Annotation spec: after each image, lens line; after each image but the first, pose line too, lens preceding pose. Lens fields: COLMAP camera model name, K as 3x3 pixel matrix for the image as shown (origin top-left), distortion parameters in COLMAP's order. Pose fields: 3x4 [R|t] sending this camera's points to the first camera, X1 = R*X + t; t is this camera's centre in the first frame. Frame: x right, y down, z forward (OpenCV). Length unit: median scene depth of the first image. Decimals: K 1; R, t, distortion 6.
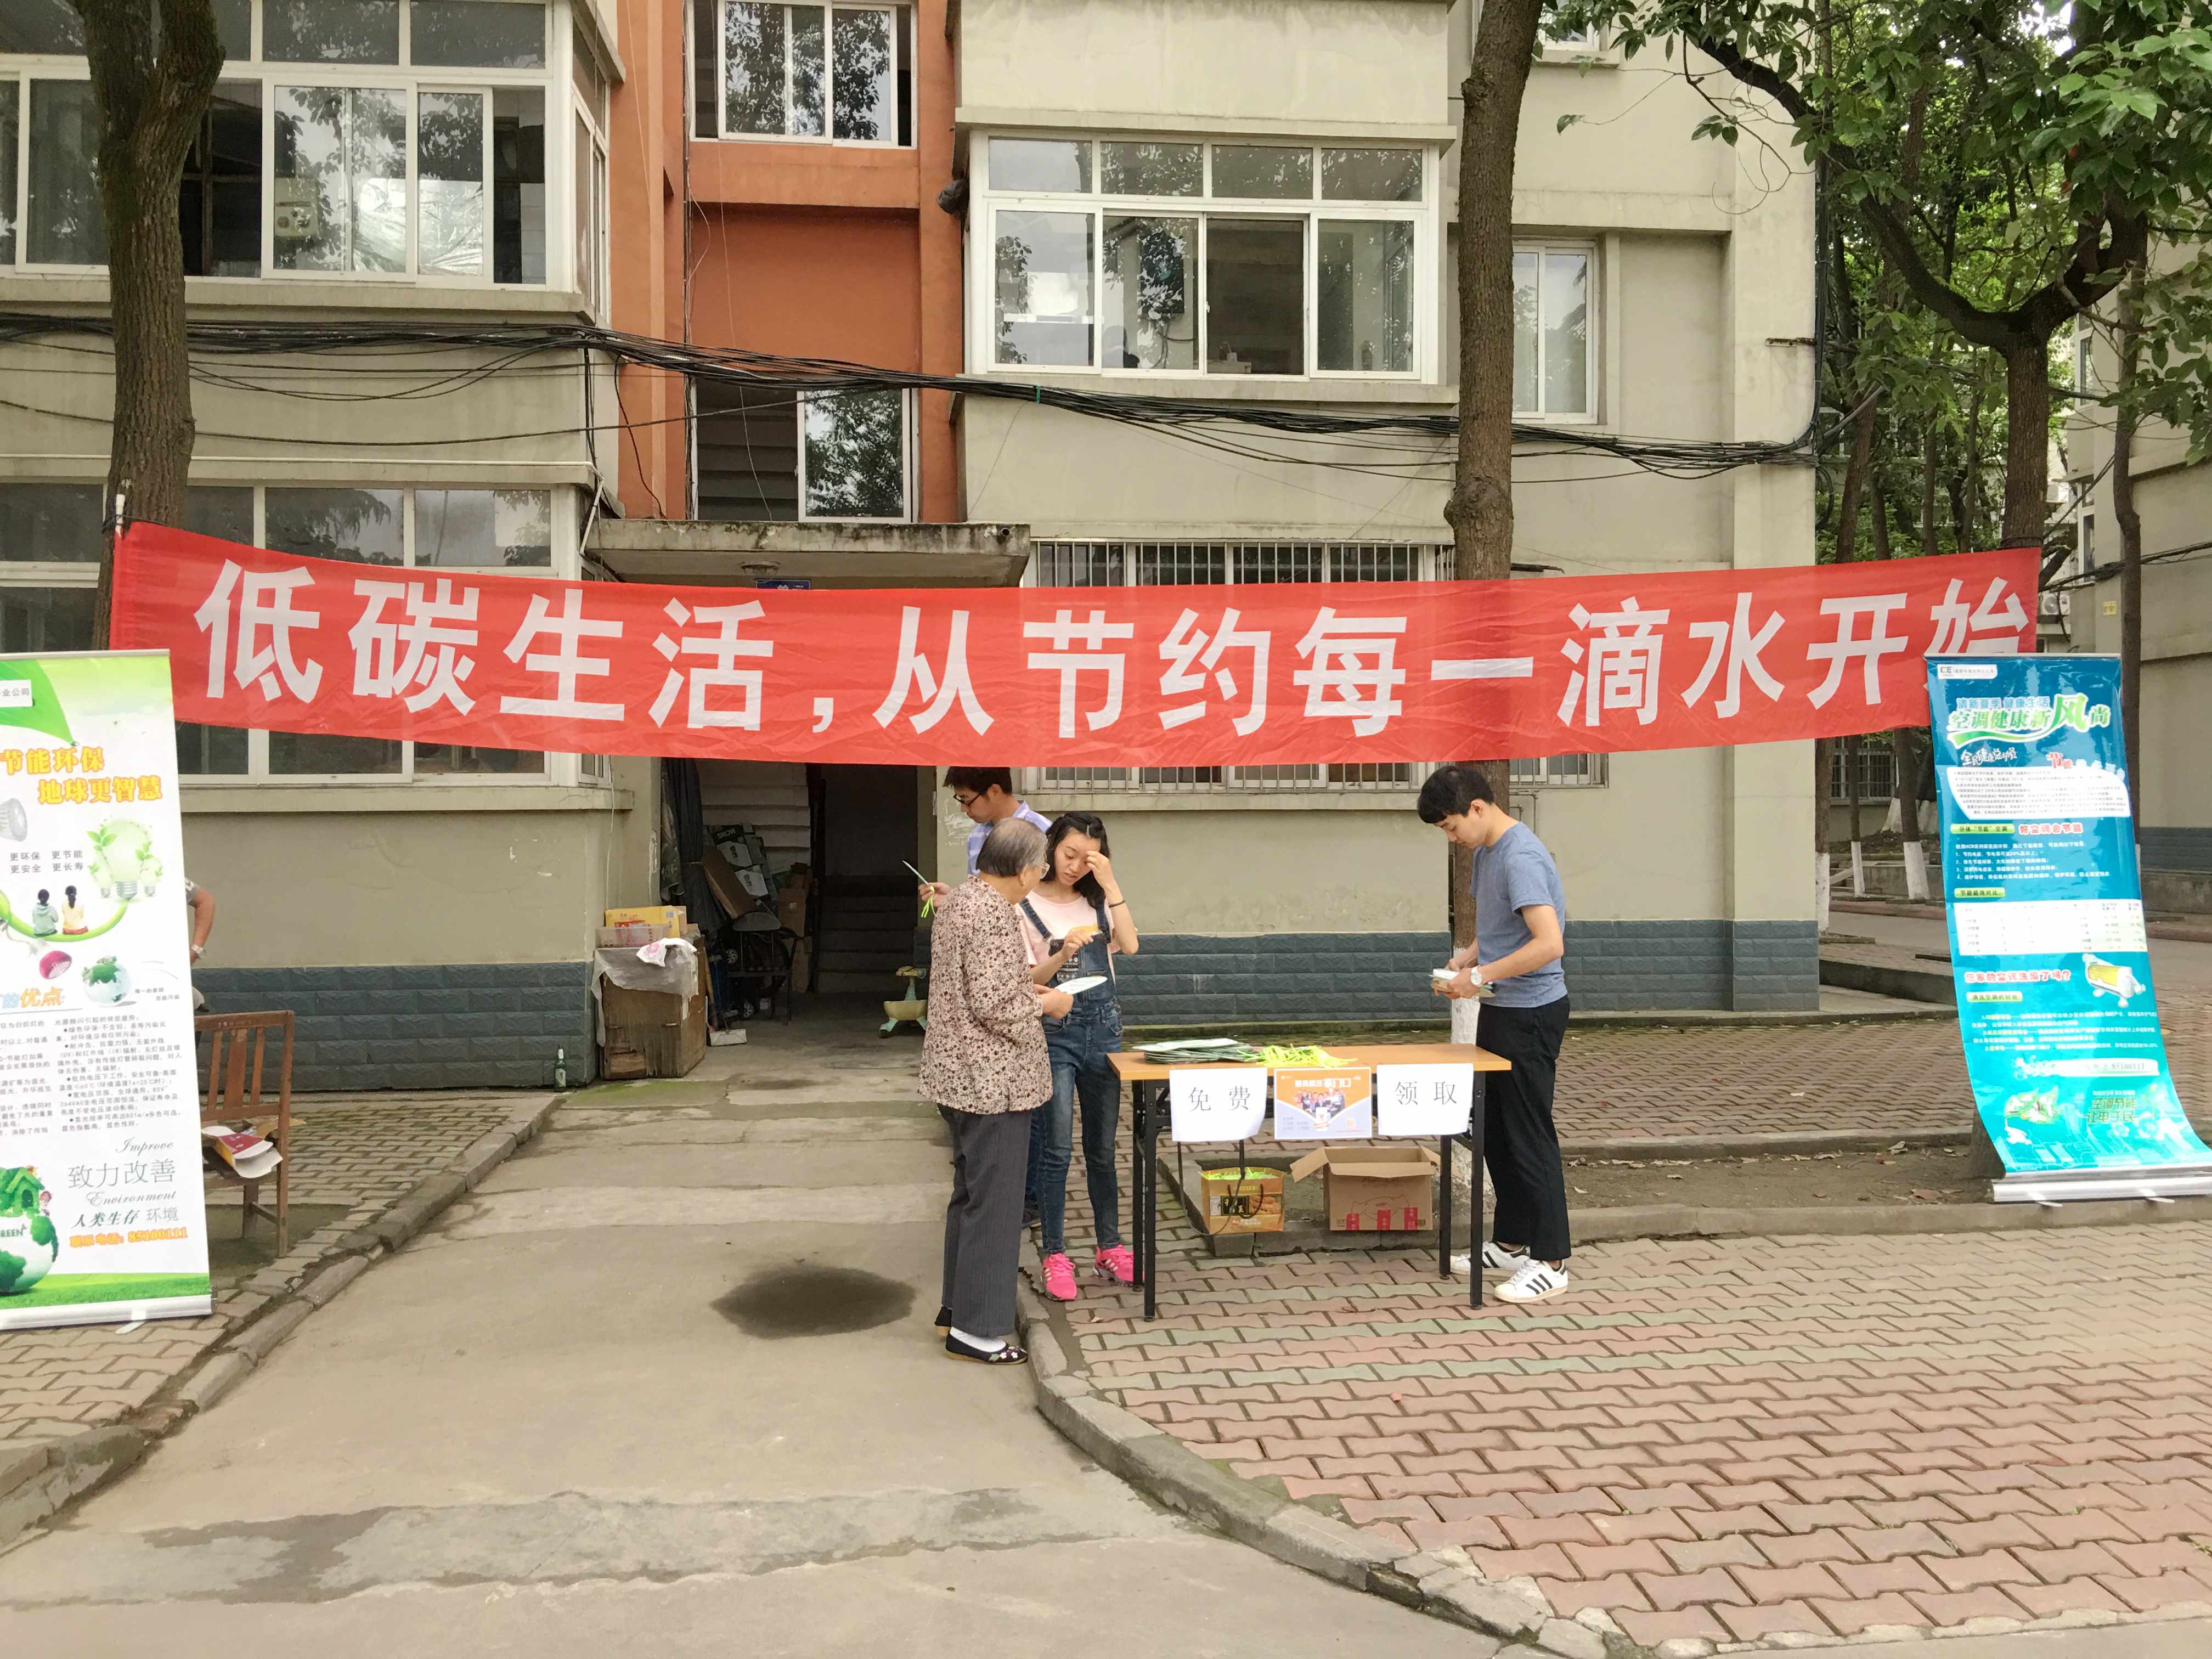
lens RADIAL K [[1877.9, 0, 1106.2], [0, 1877.9, 827.4], [0, 0, 1]] dist [0.018831, -0.025536]
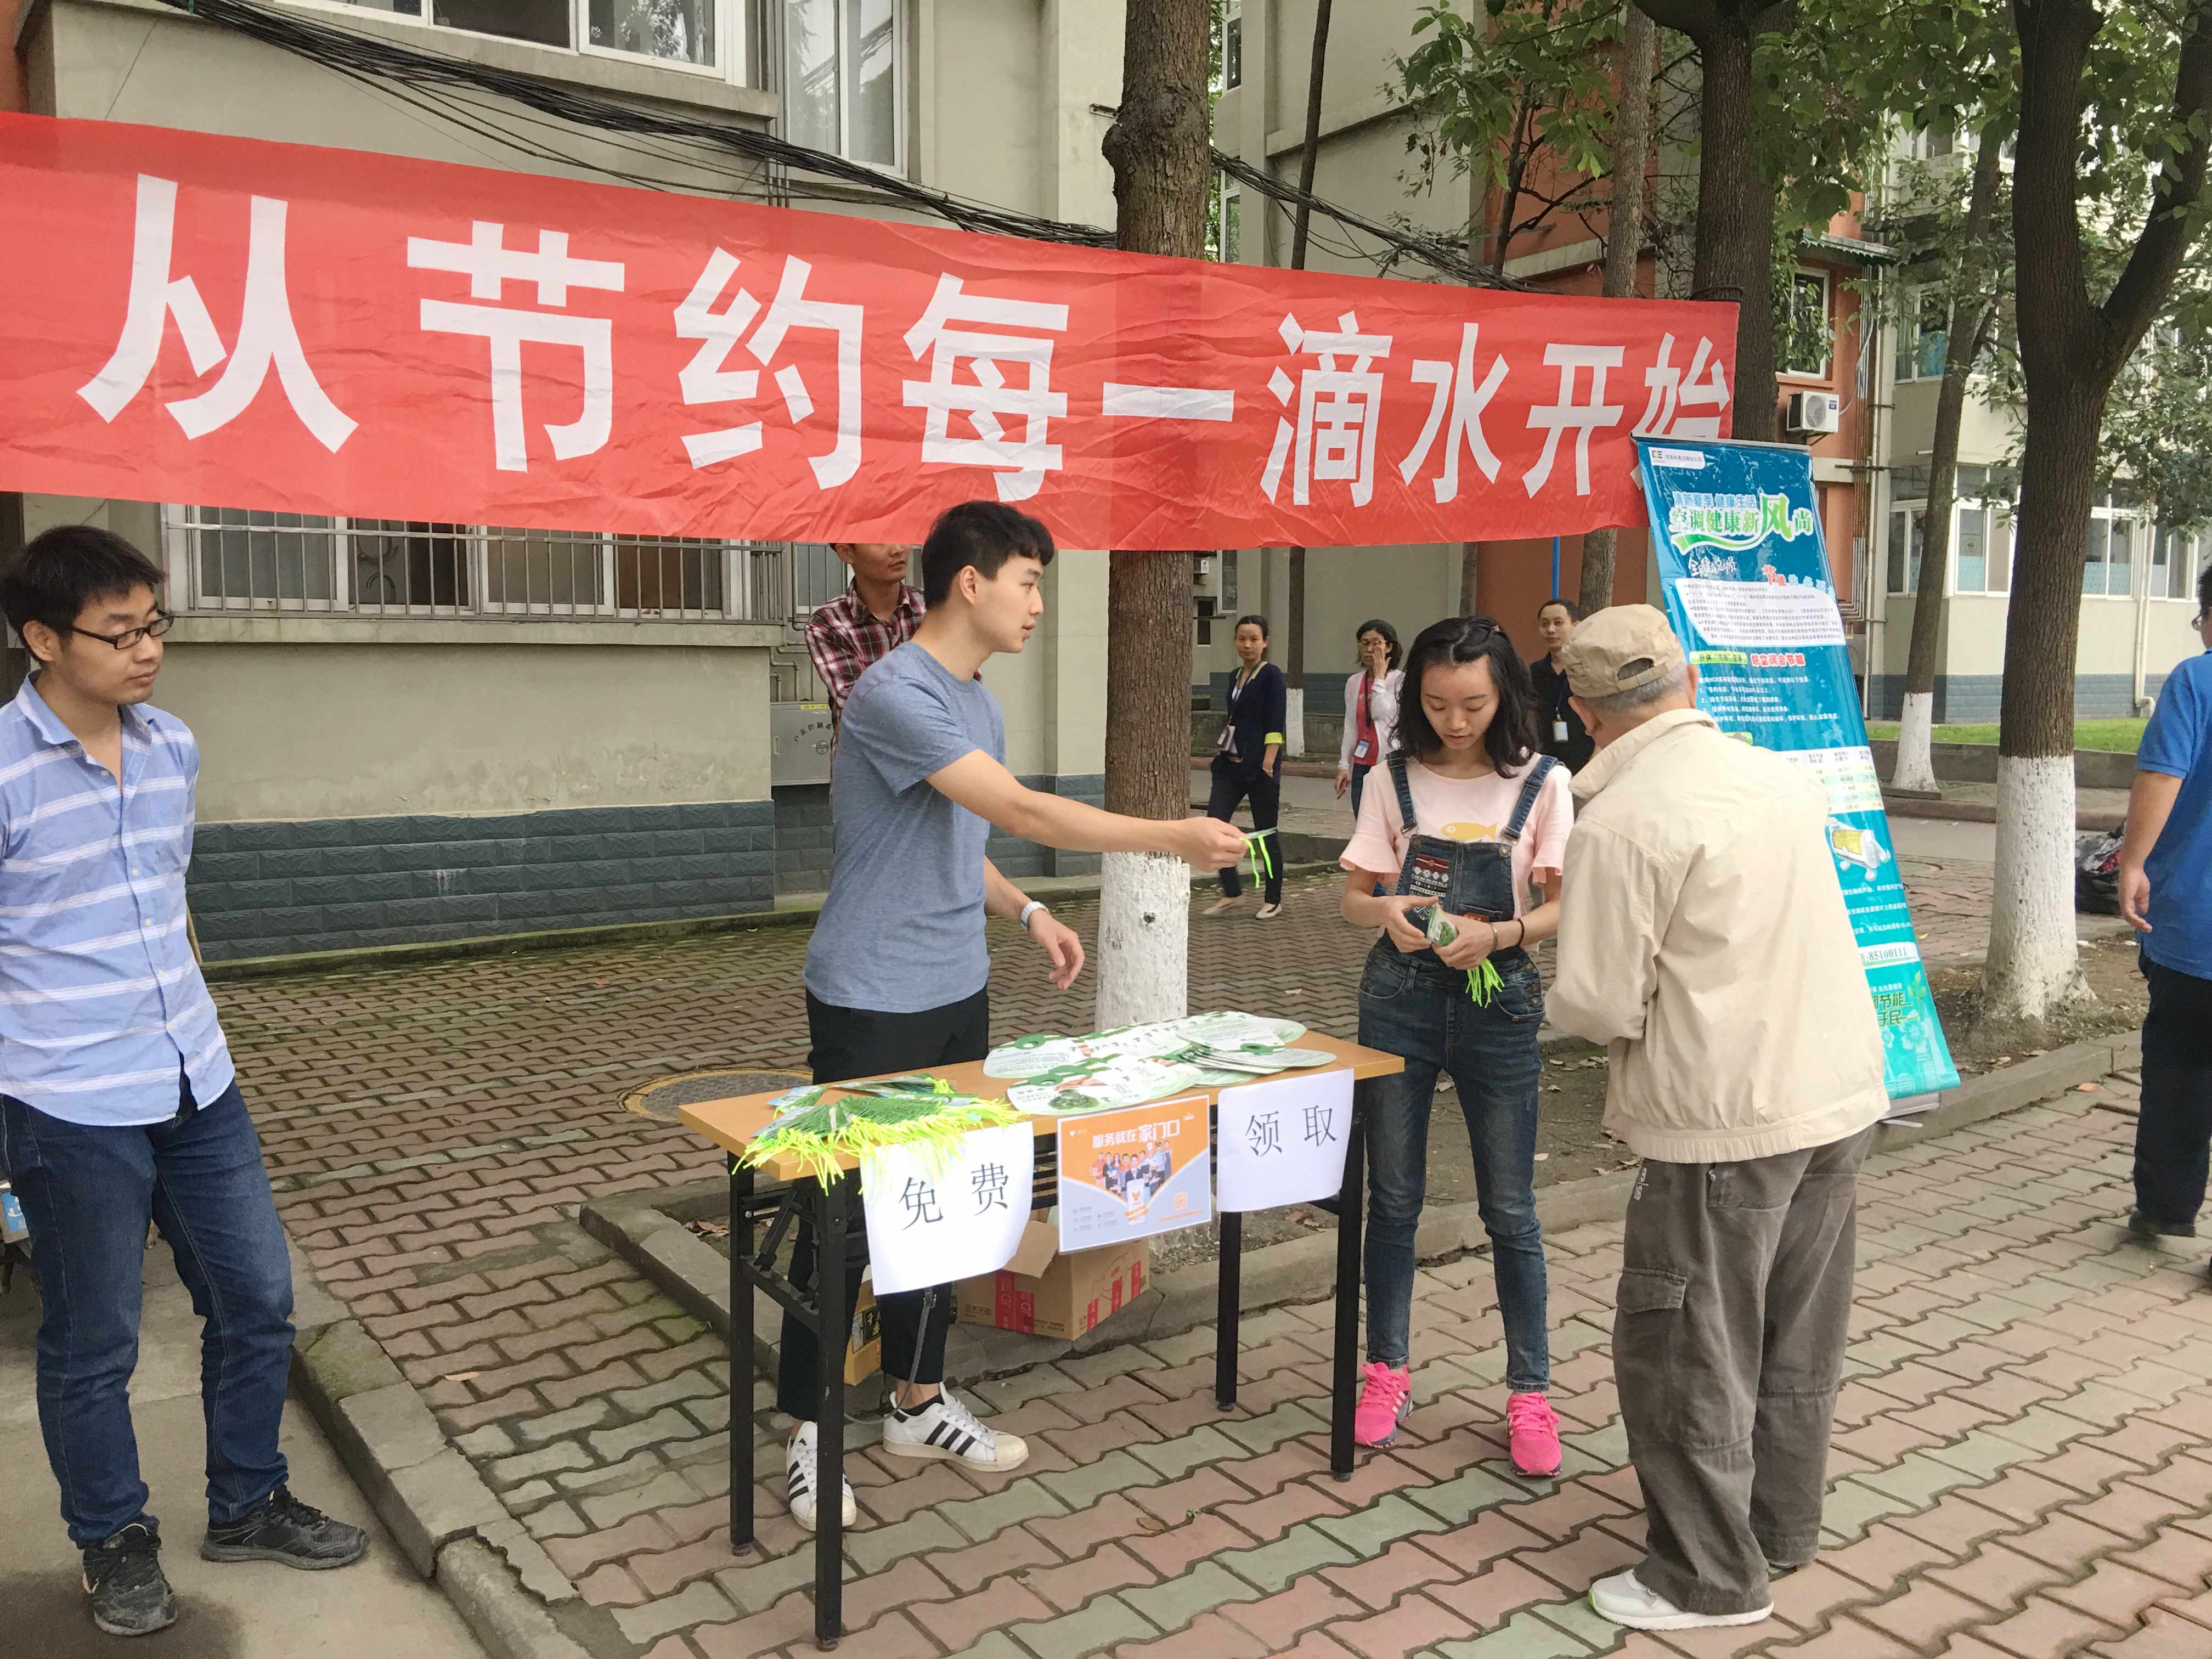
lens RADIAL K [[1877.9, 0, 1116.0], [0, 1877.9, 818.8], [0, 0, 1]] dist [0.018831, -0.025536]
pose [[0.886115, -0.033989, 0.462217, -0.105112], [-0.001112, 0.997149, 0.075456, 0.005991], [-0.463463, -0.067377, 0.883551, 0.432105]]
